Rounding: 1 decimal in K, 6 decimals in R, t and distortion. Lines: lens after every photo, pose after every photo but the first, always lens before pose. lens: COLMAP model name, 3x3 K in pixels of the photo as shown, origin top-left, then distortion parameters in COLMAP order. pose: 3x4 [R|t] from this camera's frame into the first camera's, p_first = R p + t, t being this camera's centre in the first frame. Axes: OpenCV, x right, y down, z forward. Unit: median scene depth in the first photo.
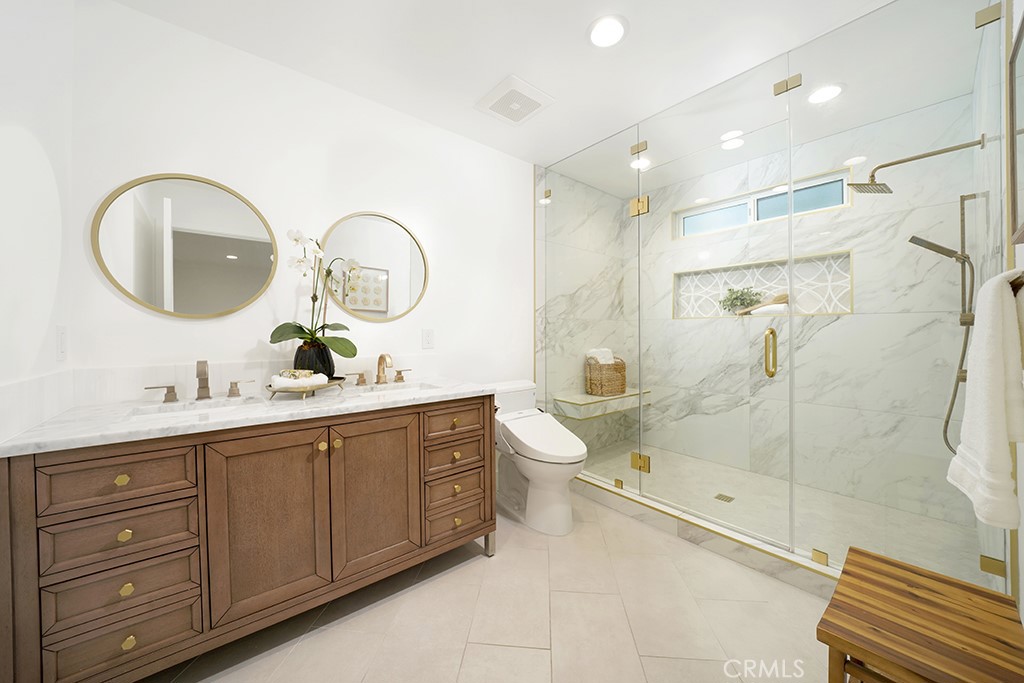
lens RADIAL K [[358.1, 0, 511.6], [0, 358.1, 339.8], [0, 0, 1]] dist [-0.020485, -0.000139]
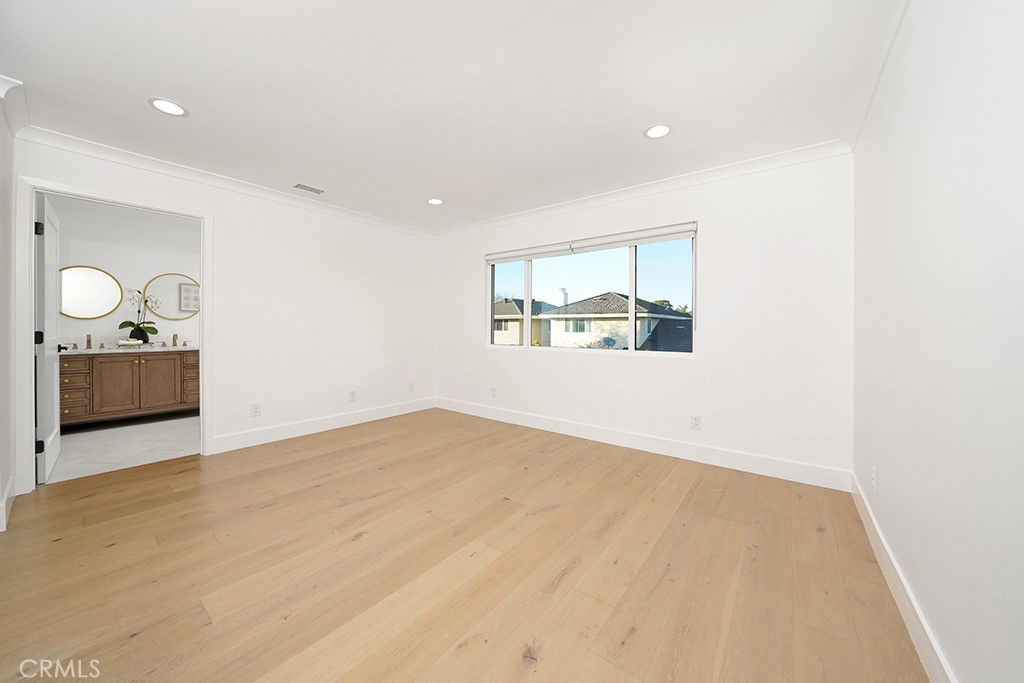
lens RADIAL K [[358.1, 0, 510.6], [0, 358.1, 331.1], [0, 0, 1]] dist [-0.020485, -0.000139]
pose [[0.976179, 0.004156, 0.216929, 1.711199], [-0.001090, 0.999898, -0.014251, 0.065663], [-0.216966, 0.013676, 0.976083, -2.308094]]
